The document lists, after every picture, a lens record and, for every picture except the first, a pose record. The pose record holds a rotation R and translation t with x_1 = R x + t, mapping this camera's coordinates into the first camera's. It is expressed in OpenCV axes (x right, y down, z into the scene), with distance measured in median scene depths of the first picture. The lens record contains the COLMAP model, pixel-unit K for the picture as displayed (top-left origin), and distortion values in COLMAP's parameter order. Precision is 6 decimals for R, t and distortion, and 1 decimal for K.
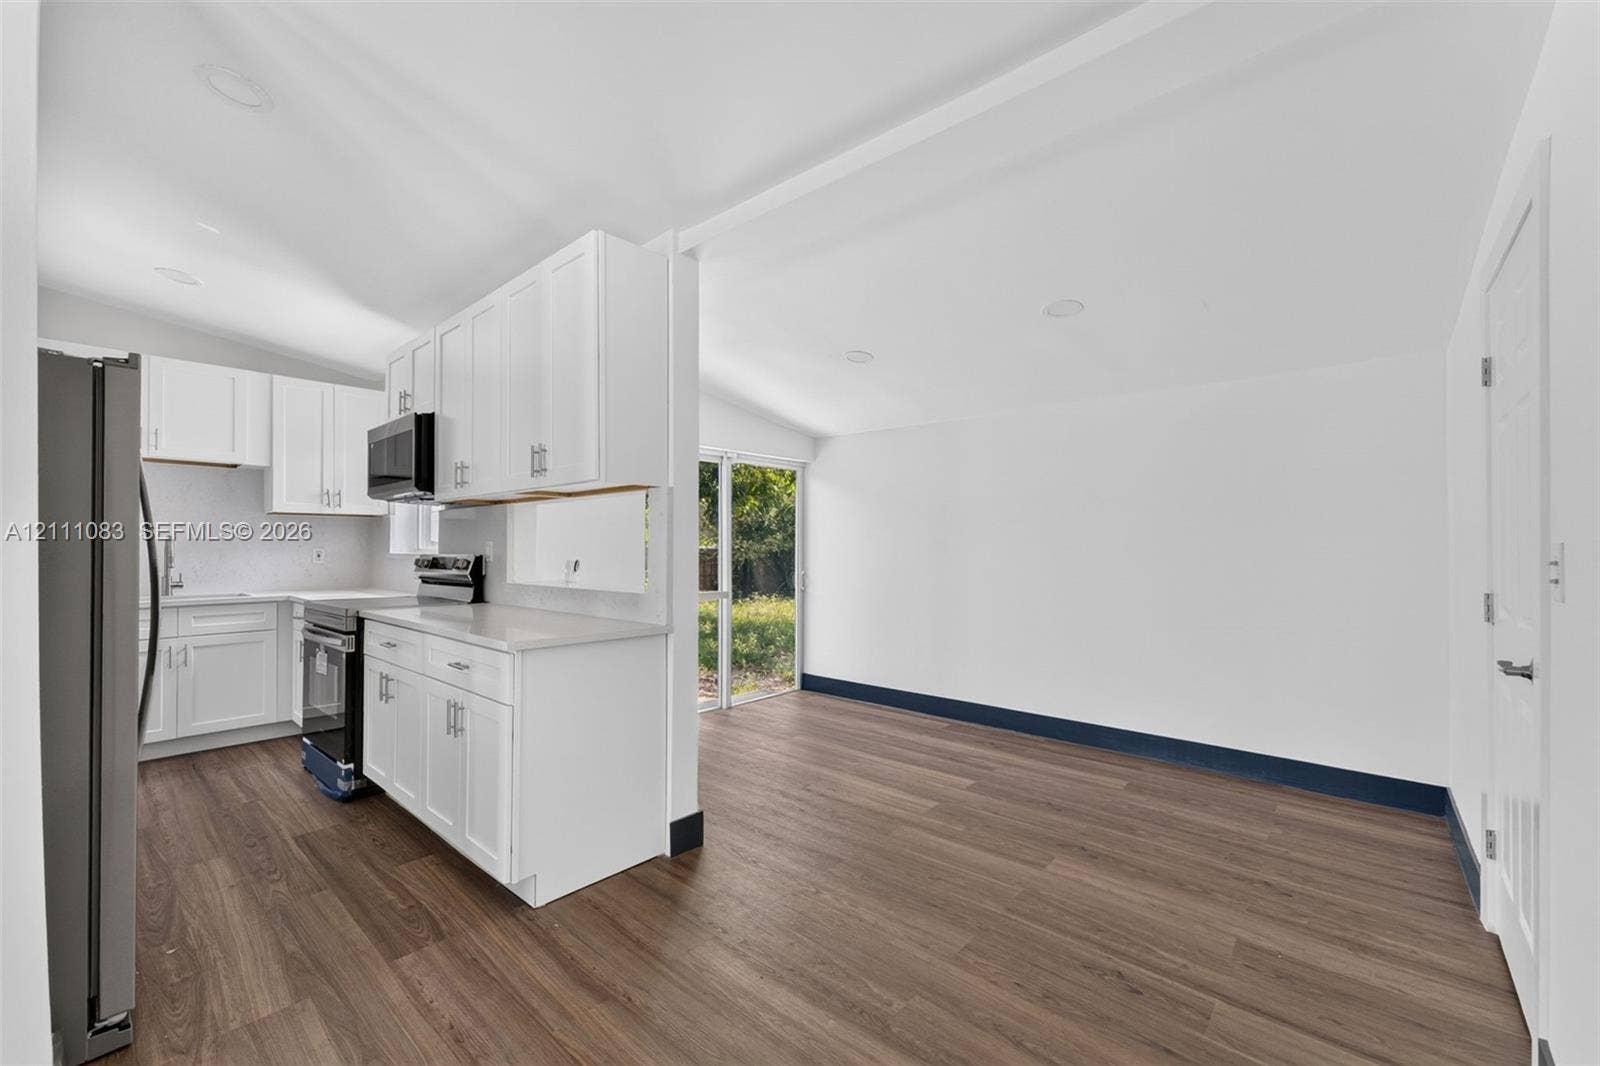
lens RADIAL K [[640.1, 0, 795.8], [0, 640.1, 545.8], [0, 0, 1]] dist [-0.001765, -0.000142]
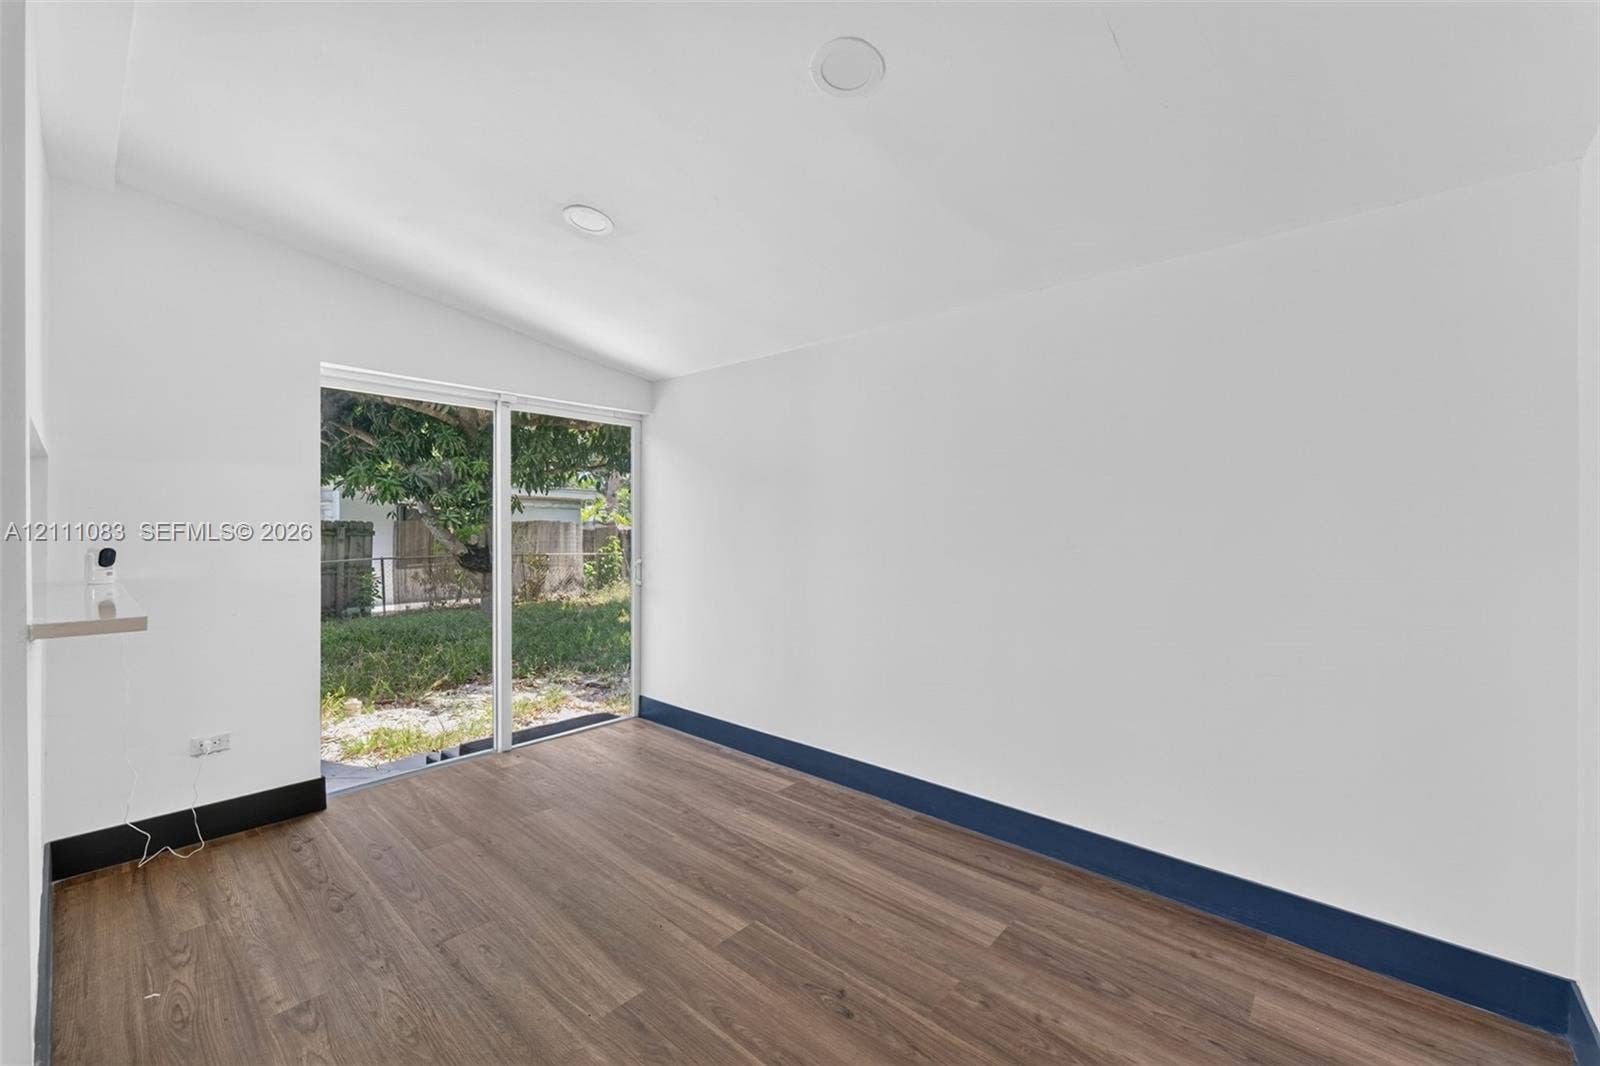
lens RADIAL K [[640.1, 0, 805.0], [0, 640.1, 529.4], [0, 0, 1]] dist [-0.001765, -0.000142]
pose [[0.999988, -0.000532, 0.004802, 0.285097], [0.000506, 0.999985, 0.005440, 0.001007], [-0.004805, -0.005438, 0.999974, 0.354877]]
